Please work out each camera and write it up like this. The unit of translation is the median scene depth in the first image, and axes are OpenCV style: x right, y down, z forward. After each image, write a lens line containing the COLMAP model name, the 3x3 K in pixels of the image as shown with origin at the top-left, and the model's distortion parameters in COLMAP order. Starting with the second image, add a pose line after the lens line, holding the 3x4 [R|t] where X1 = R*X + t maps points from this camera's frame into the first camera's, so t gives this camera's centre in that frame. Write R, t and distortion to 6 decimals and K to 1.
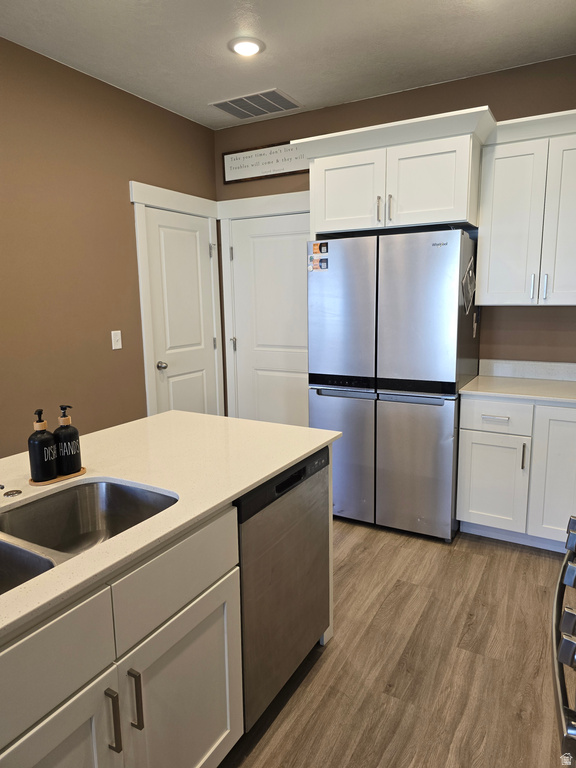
lens RADIAL K [[516.6, 0, 288.2], [0, 516.6, 382.4], [0, 0, 1]] dist [0.039166, -0.027804]
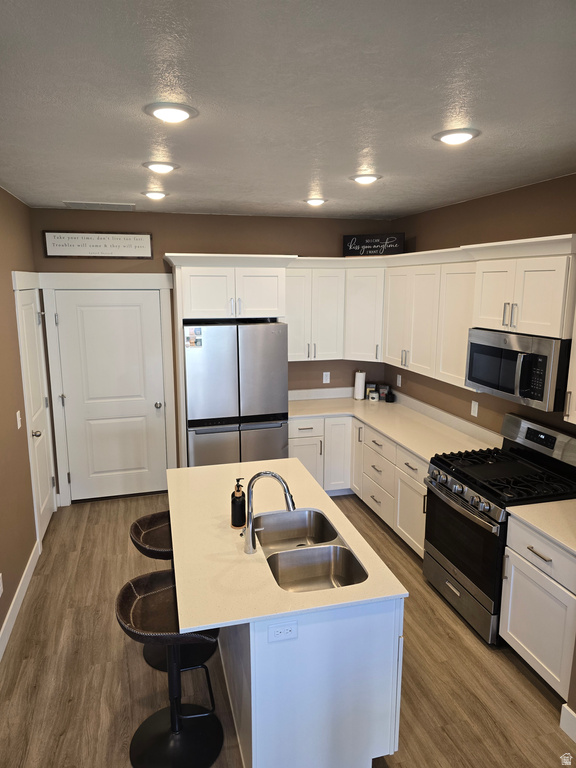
lens RADIAL K [[516.6, 0, 288.8], [0, 516.6, 386.0], [0, 0, 1]] dist [0.039166, -0.027804]
pose [[0.703693, -0.123399, 0.699707, -0.671854], [0.108650, 0.991909, 0.065662, -0.156757], [-0.702148, 0.029818, 0.711406, -0.152739]]
